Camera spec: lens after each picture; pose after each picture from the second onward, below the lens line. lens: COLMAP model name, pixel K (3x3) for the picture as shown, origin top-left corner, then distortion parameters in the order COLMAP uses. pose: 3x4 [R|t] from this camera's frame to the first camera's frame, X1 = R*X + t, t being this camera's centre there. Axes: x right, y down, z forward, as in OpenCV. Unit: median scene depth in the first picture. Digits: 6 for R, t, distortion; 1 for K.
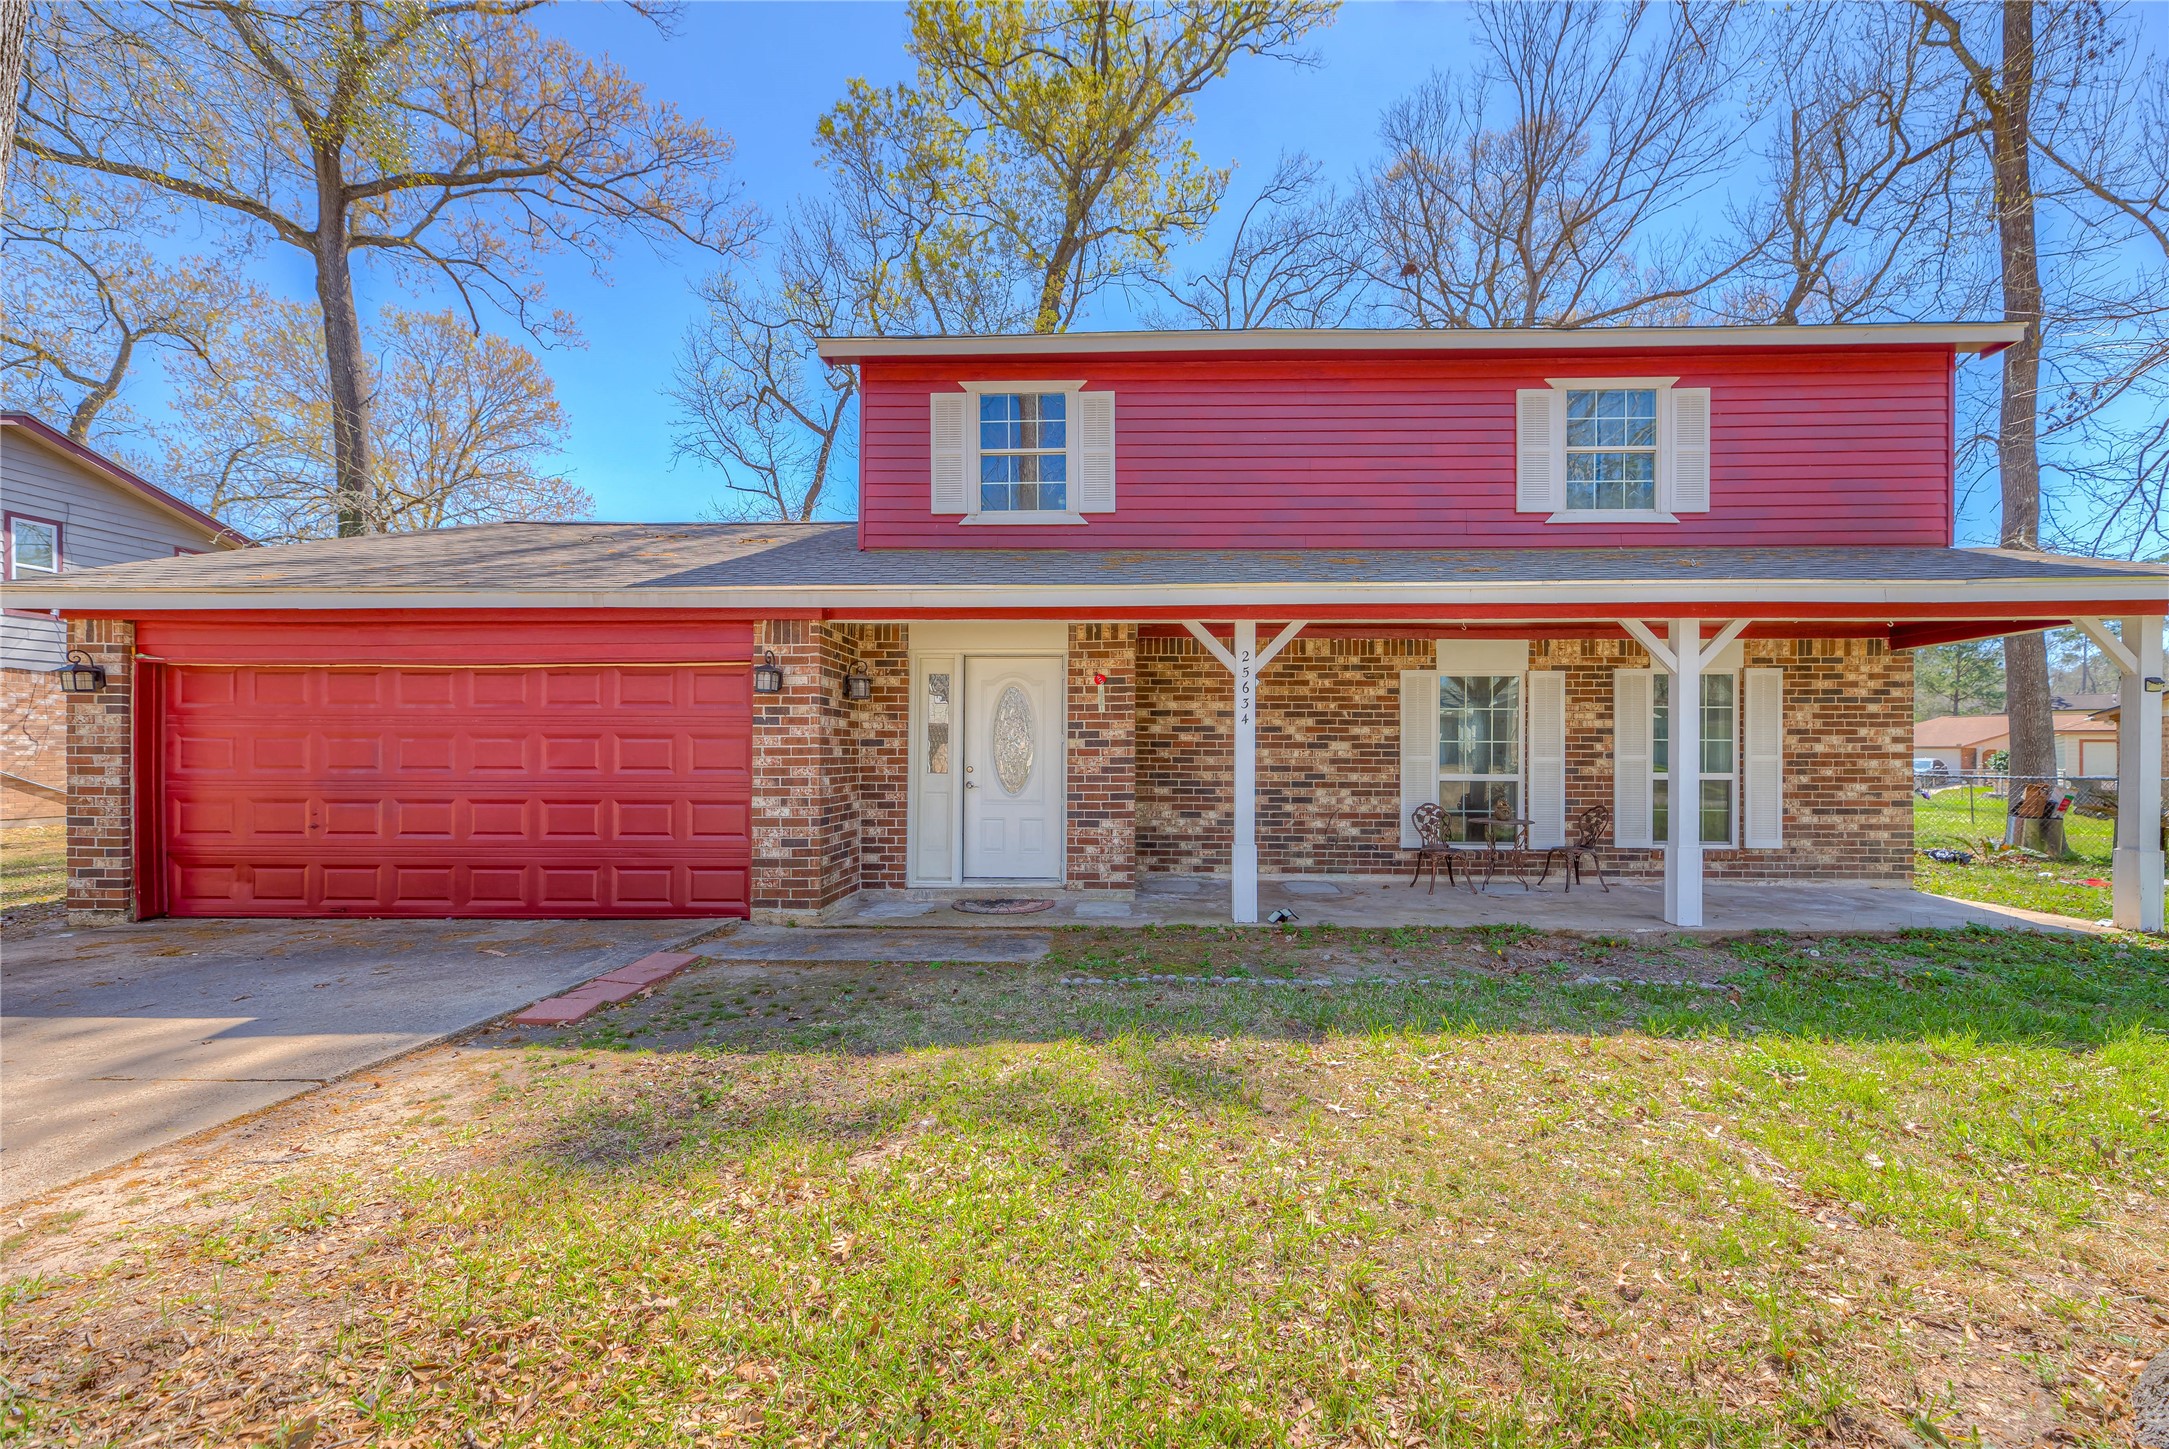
lens RADIAL K [[886.3, 0, 1105.5], [0, 886.3, 764.0], [0, 0, 1]] dist [0.009934, -0.000566]
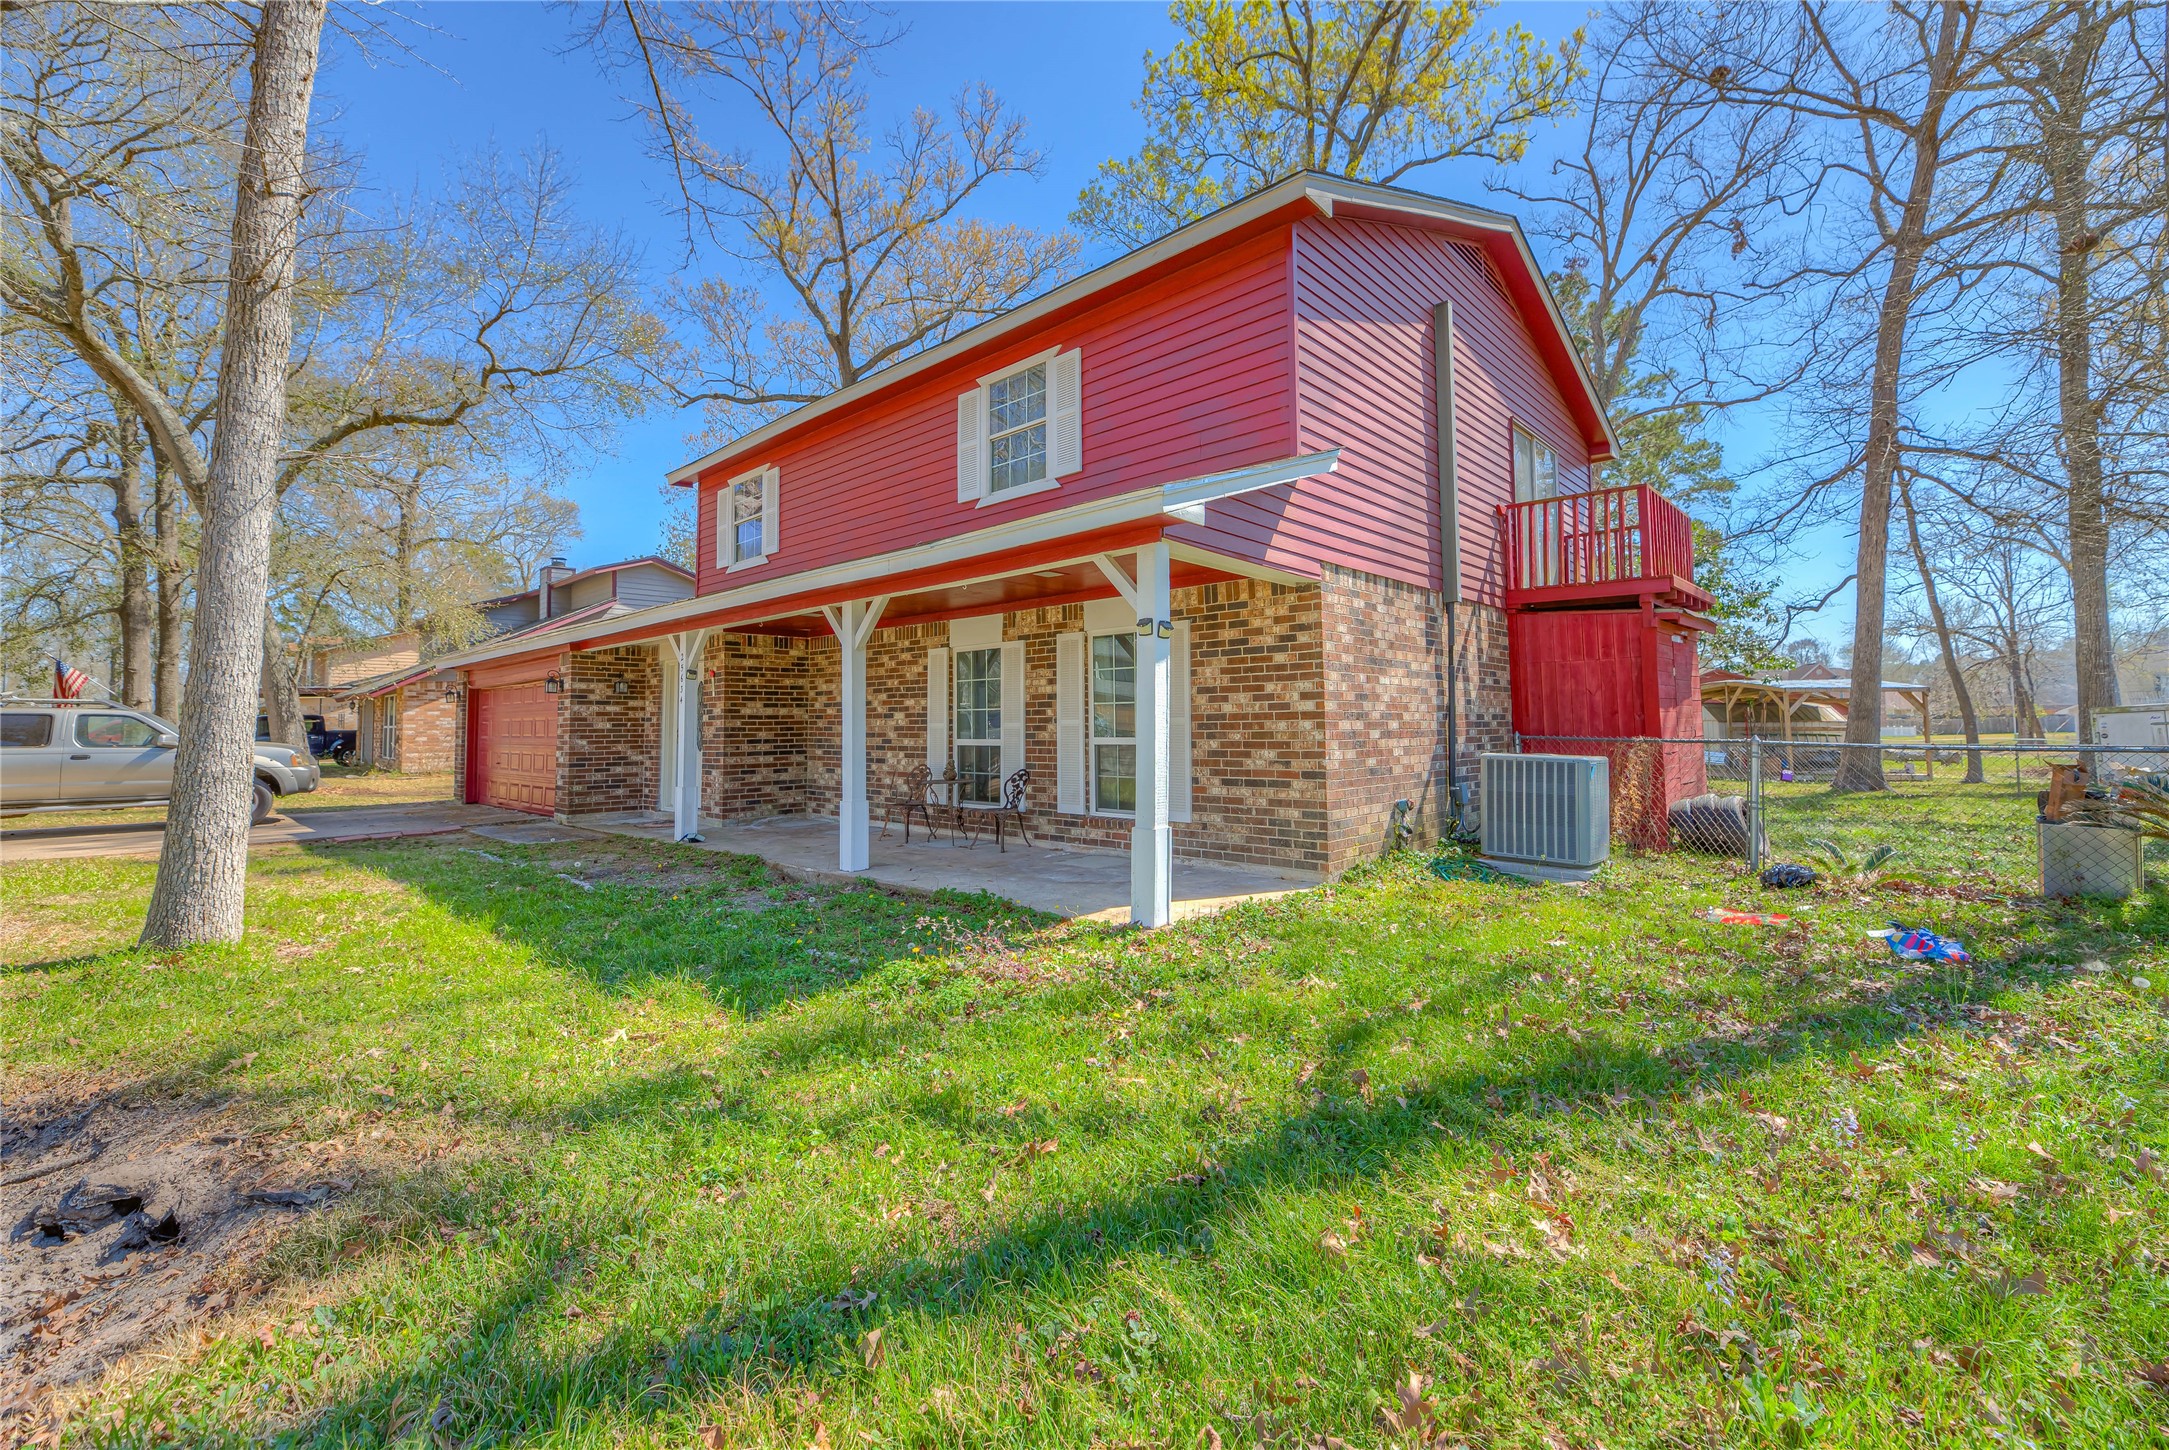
lens RADIAL K [[886.3, 0, 1064.4], [0, 886.3, 692.4], [0, 0, 1]] dist [0.009934, -0.000566]
pose [[0.751231, -0.036034, -0.659055, 1.248134], [0.002345, 0.998648, -0.051927, 0.011017], [0.660035, 0.037464, 0.750300, 0.253573]]
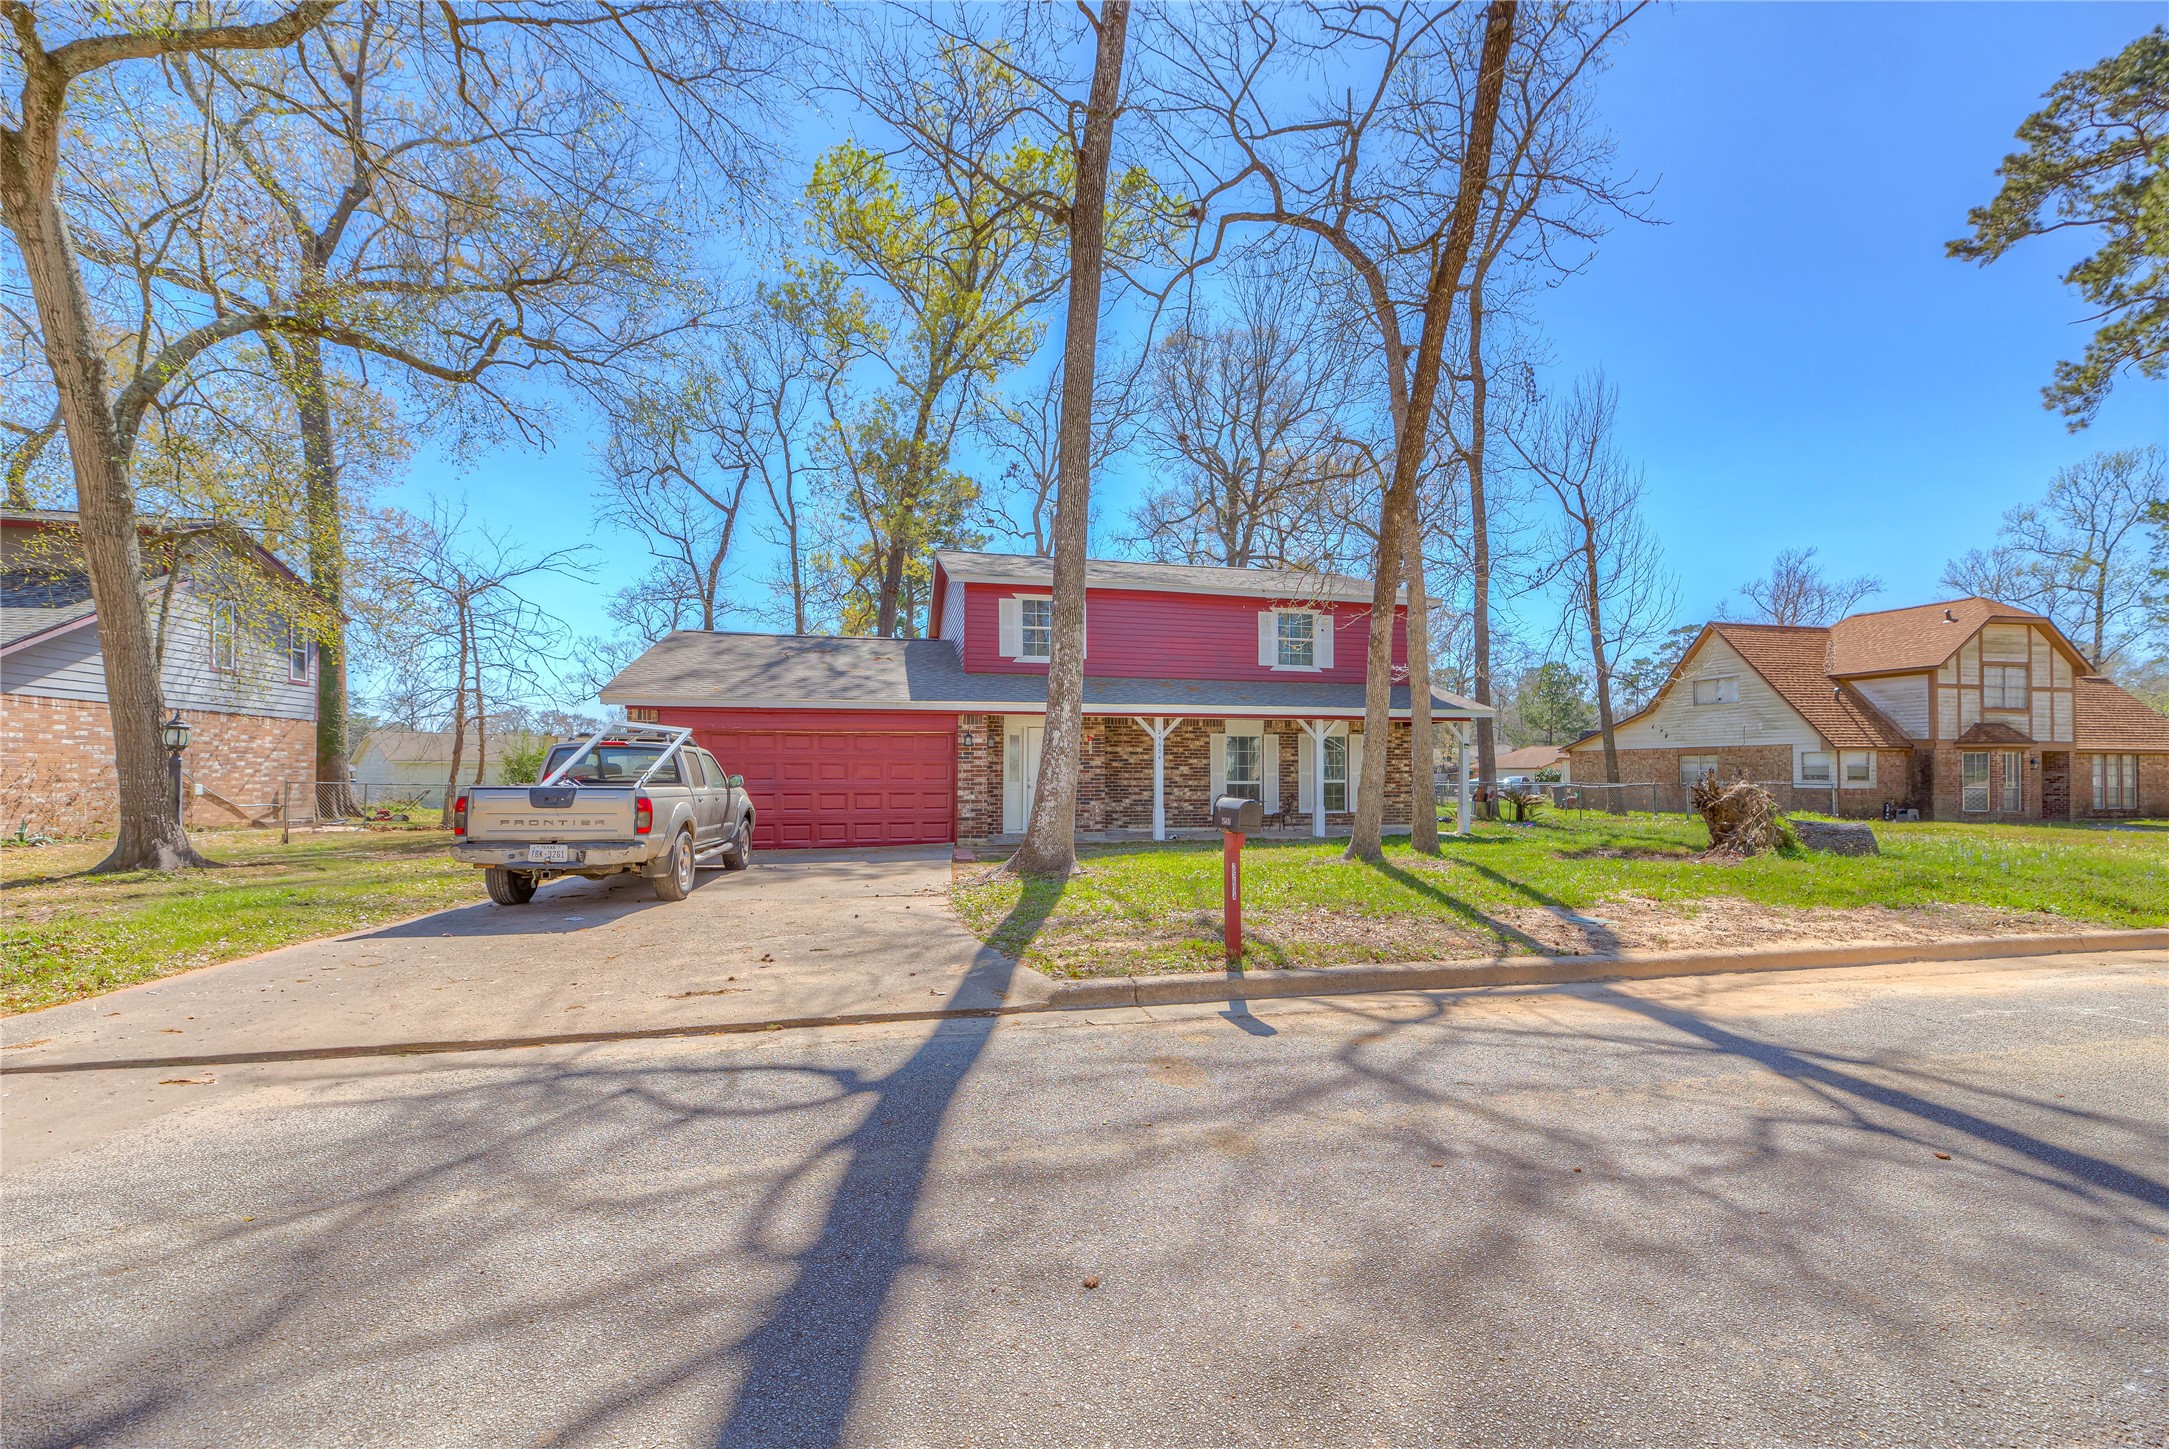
lens RADIAL K [[886.3, 0, 1095.3], [0, 886.3, 780.7], [0, 0, 1]] dist [0.009934, -0.000566]
pose [[0.966529, -0.005240, 0.256505, -0.508936], [0.006605, 0.999968, -0.004459, 0.018349], [-0.256474, 0.006004, 0.966533, -1.053537]]
